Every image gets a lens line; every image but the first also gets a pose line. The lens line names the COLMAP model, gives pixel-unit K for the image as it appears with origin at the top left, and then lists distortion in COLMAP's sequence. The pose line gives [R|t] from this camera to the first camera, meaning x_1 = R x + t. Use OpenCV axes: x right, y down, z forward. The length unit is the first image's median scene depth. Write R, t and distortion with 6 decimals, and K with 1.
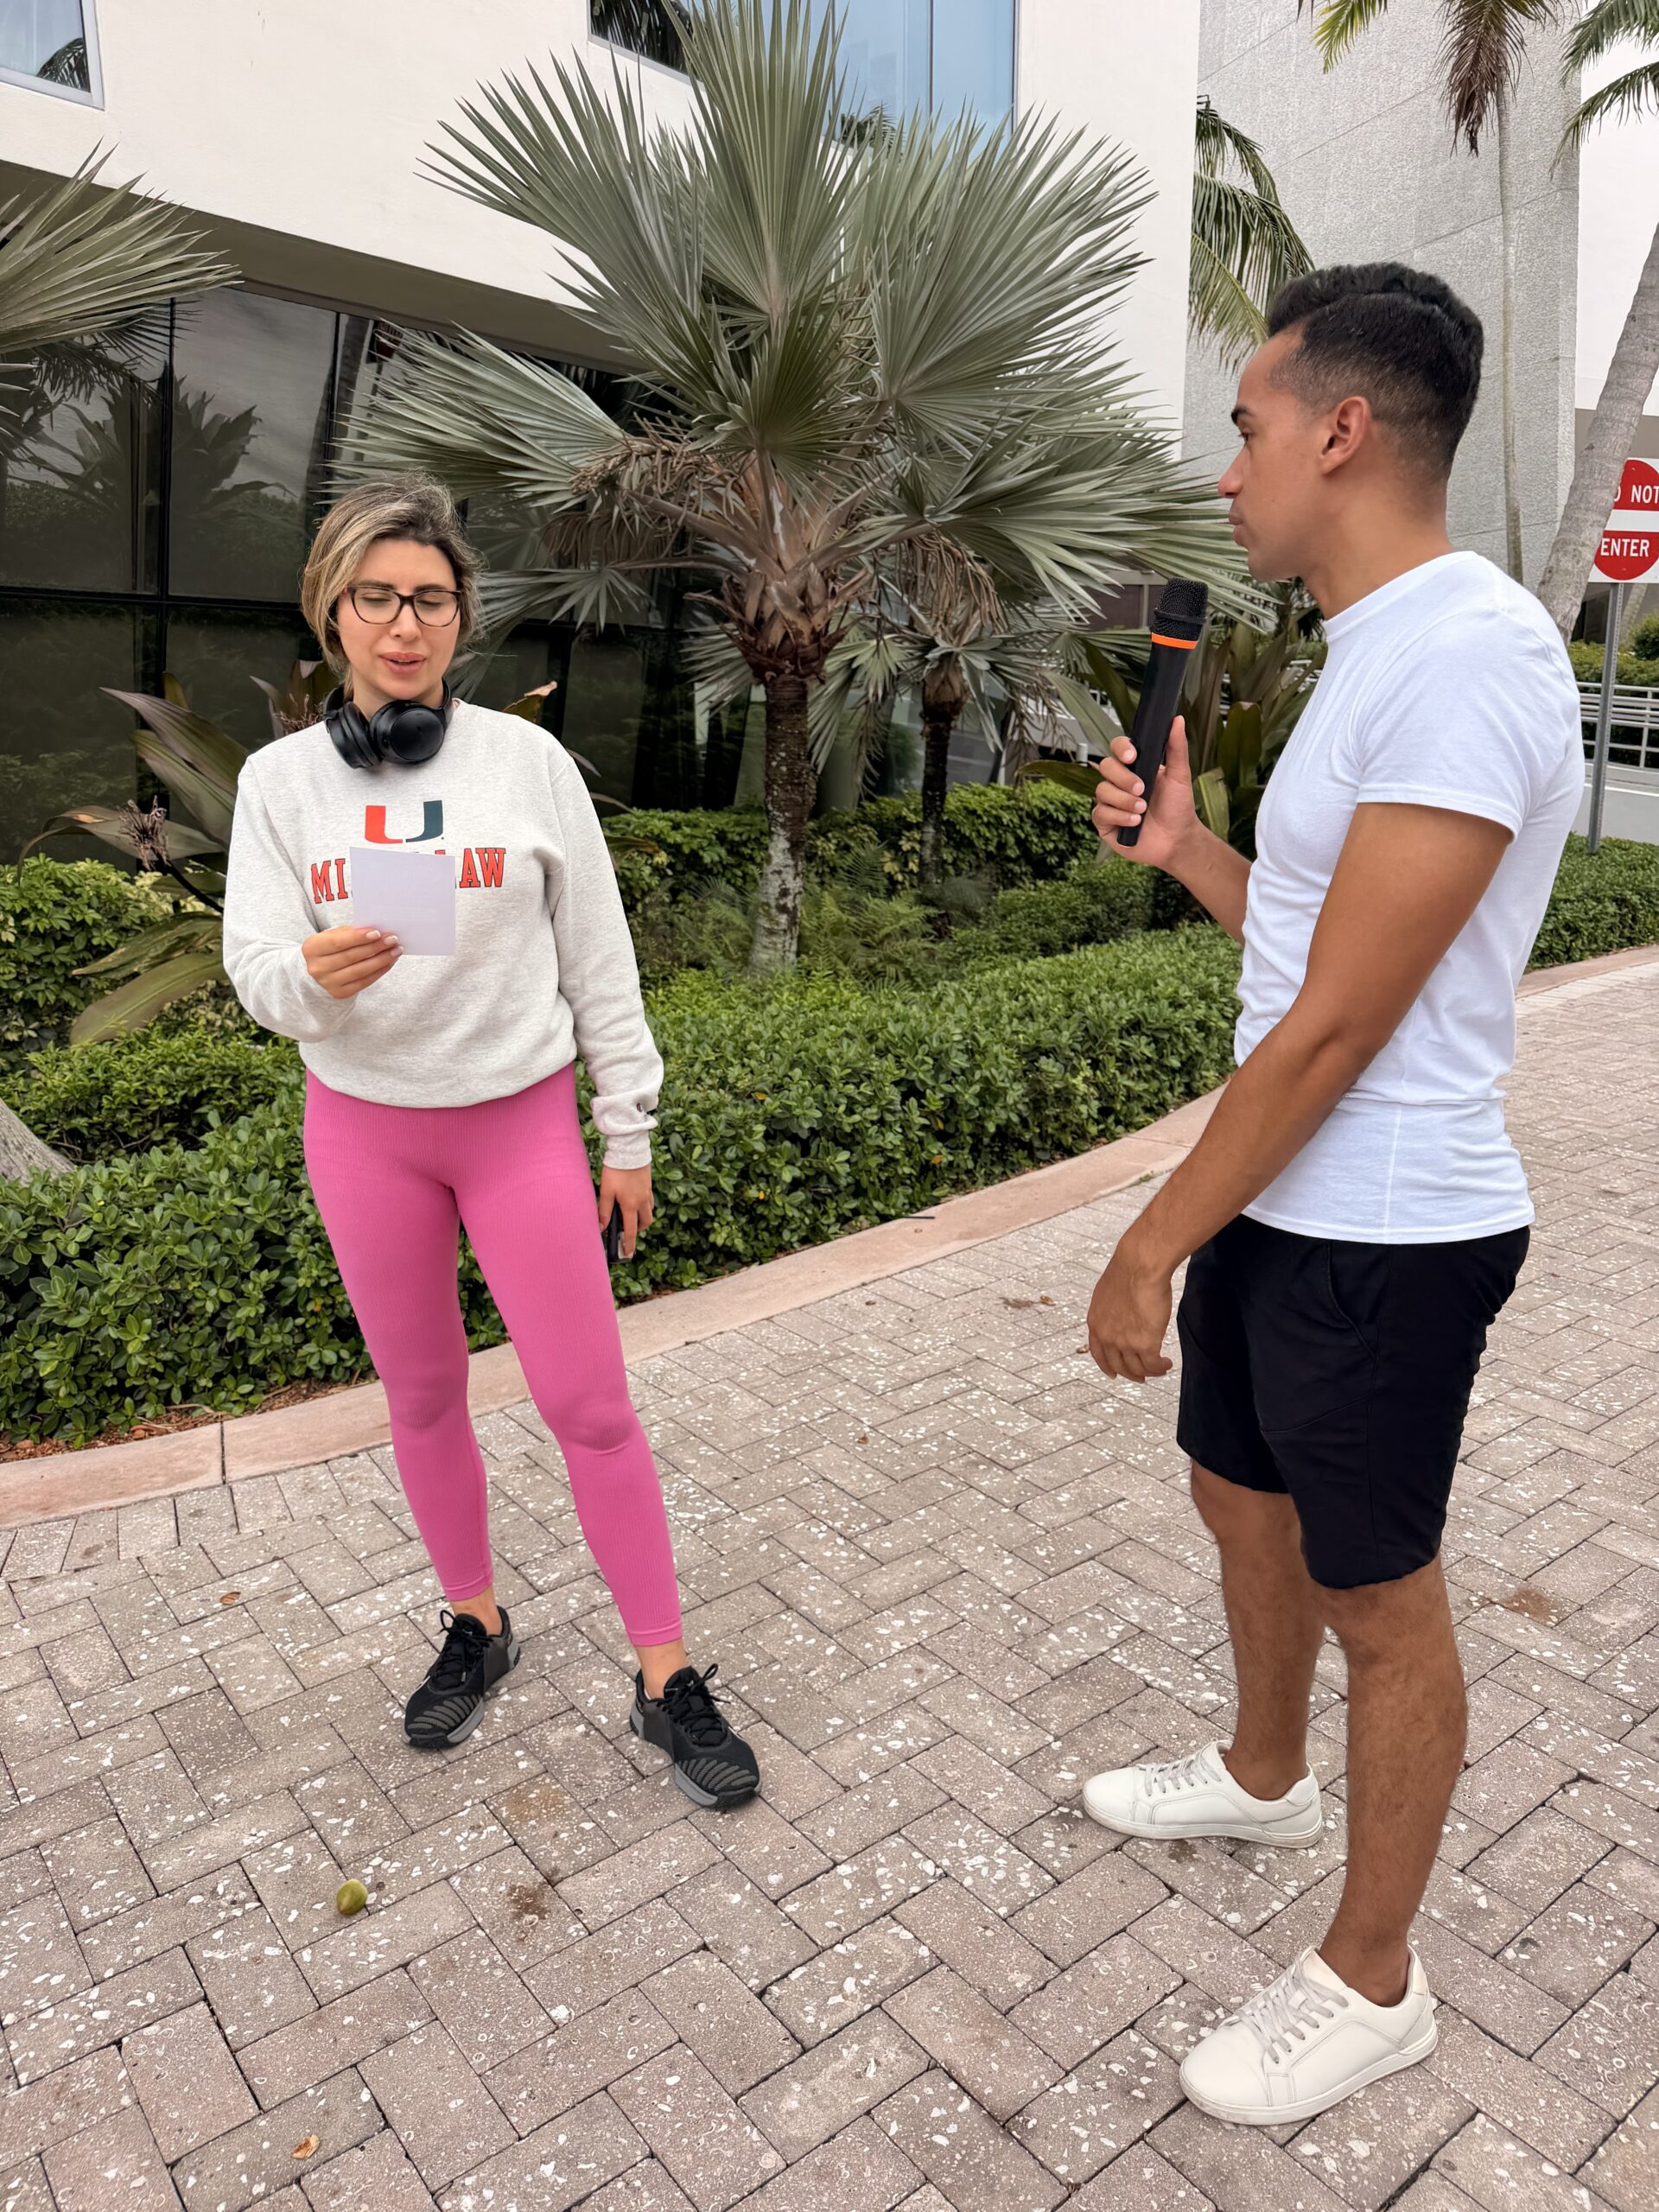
lens RADIAL K [[1542.7, 0, 822.9], [0, 1542.7, 1109.4], [0, 0, 1]] dist [0.018122, -0.025182]
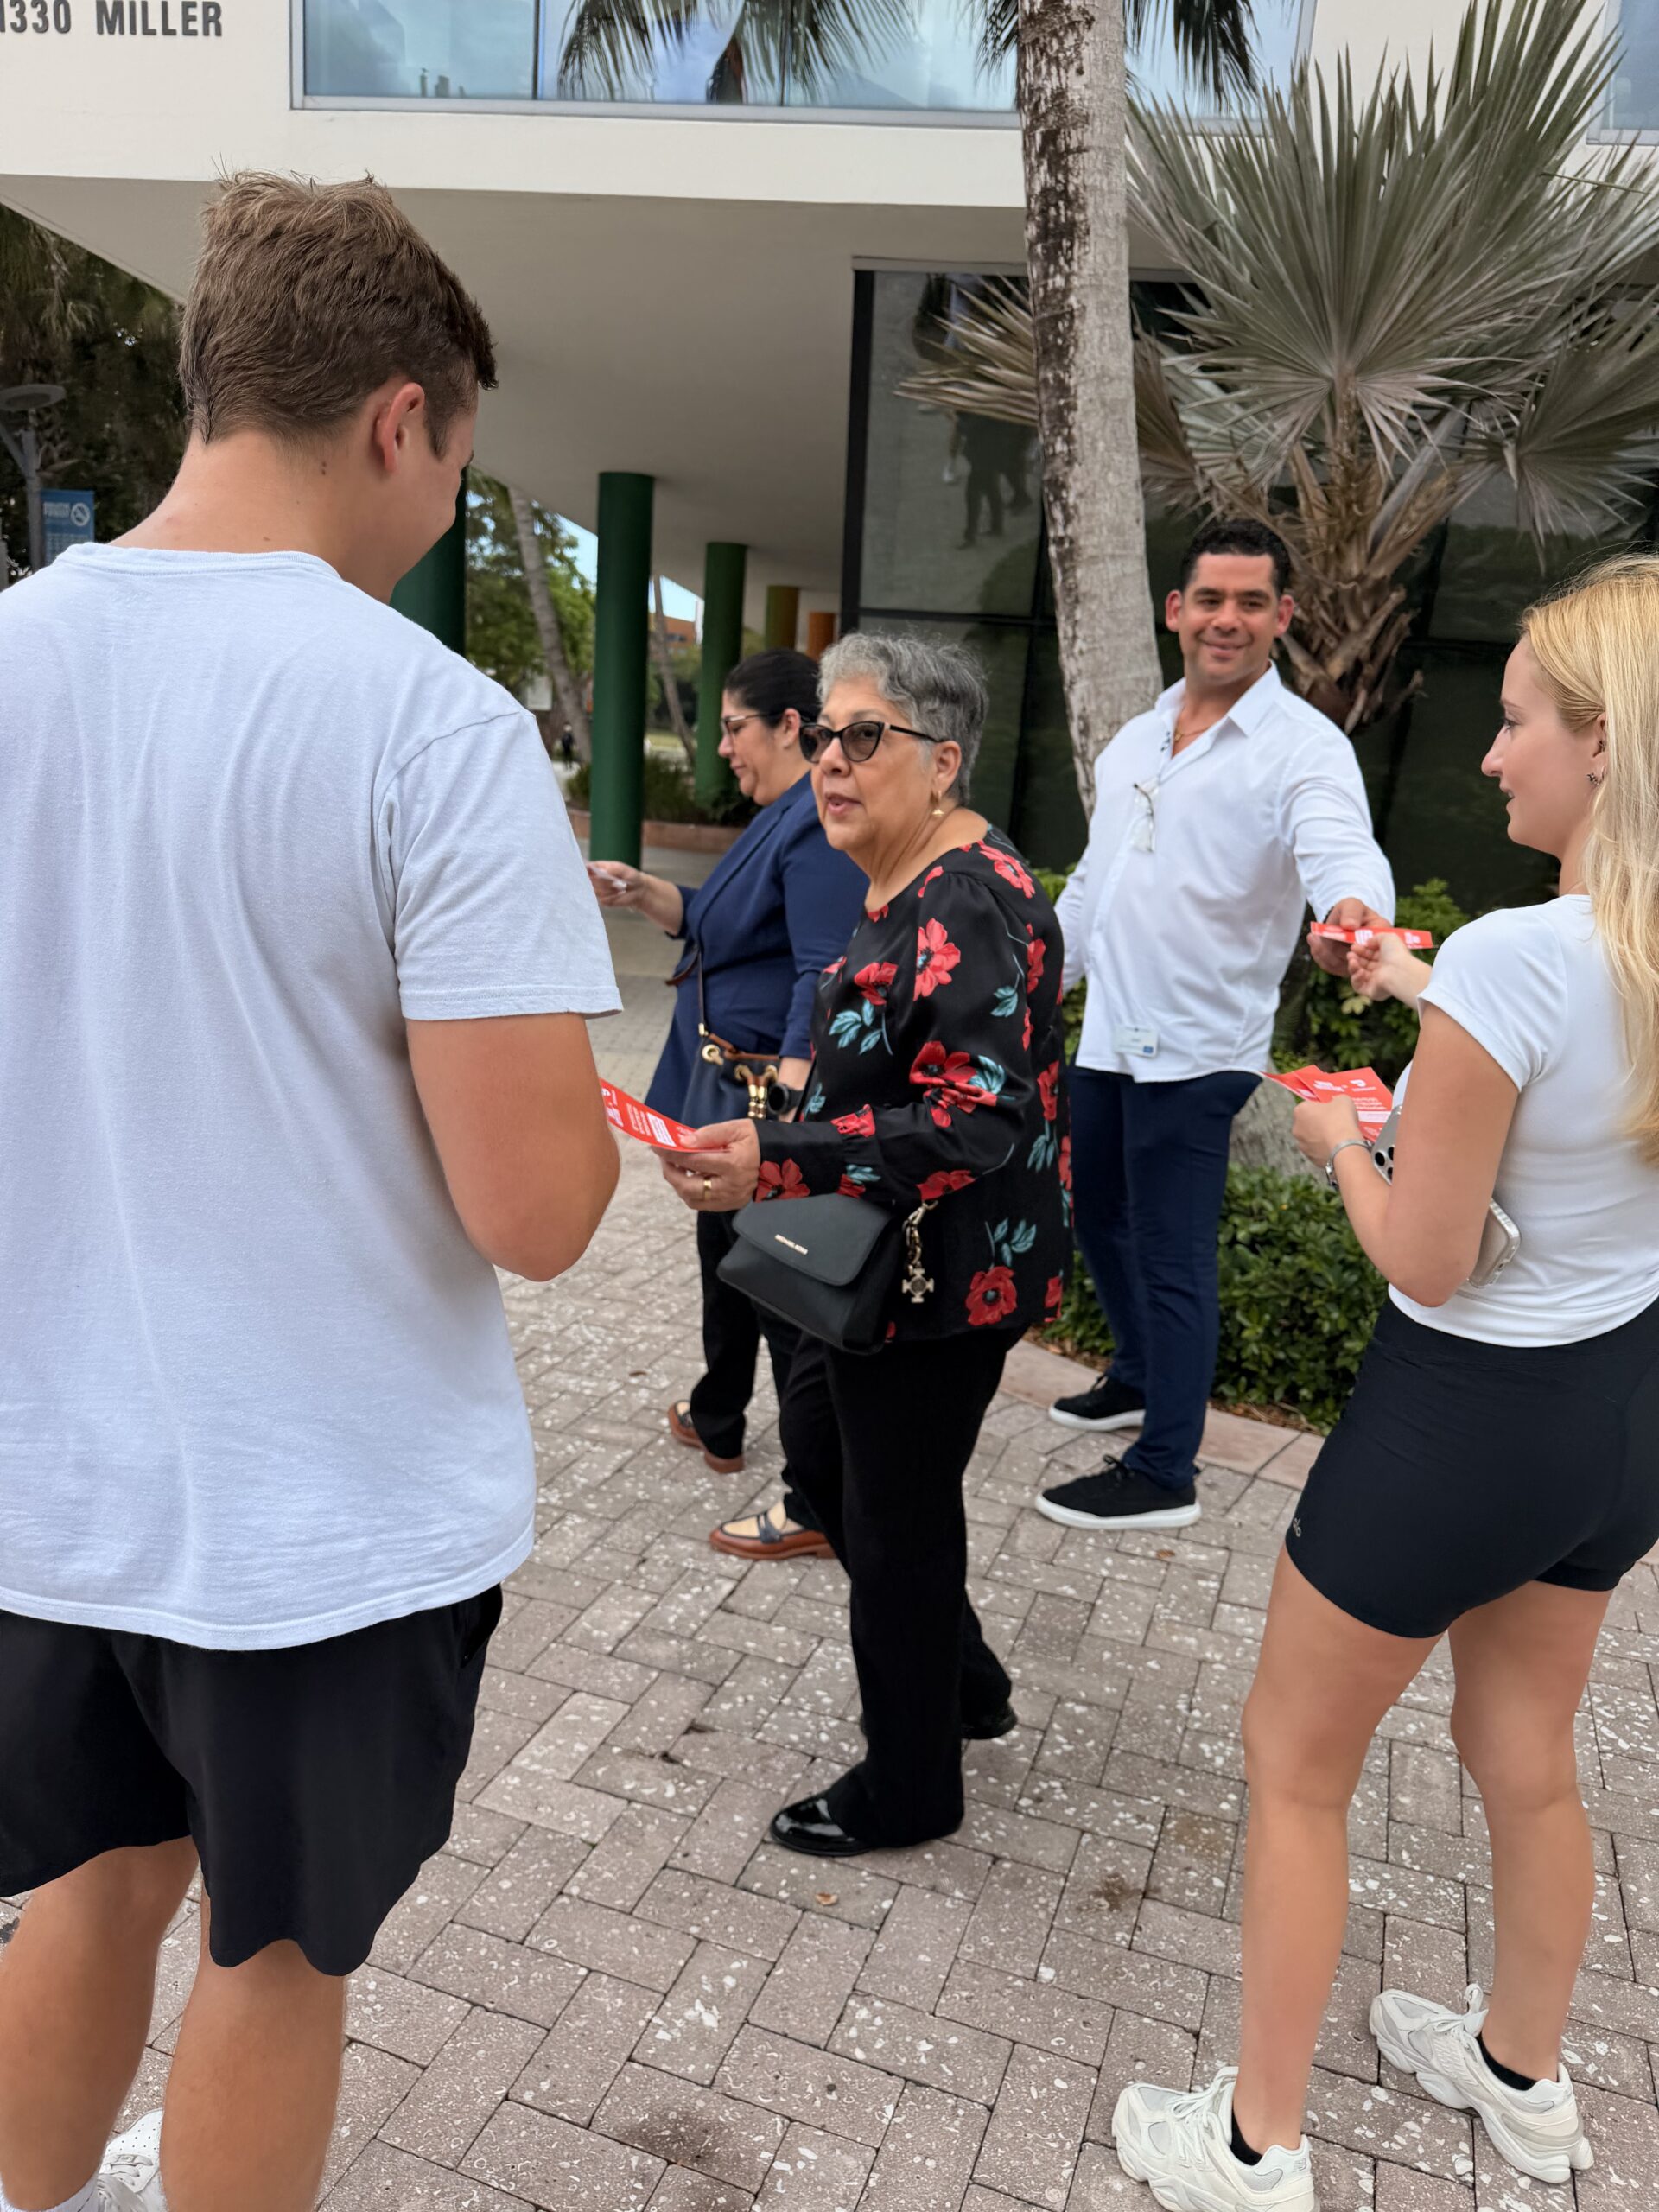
lens RADIAL K [[1542.7, 0, 822.7], [0, 1542.7, 1104.2], [0, 0, 1]] dist [0.018122, -0.025182]
pose [[0.546430, 0.246554, -0.800391, 0.413401], [-0.279893, 0.954496, 0.102941, -0.057951], [0.789351, 0.167773, 0.590574, 0.120247]]
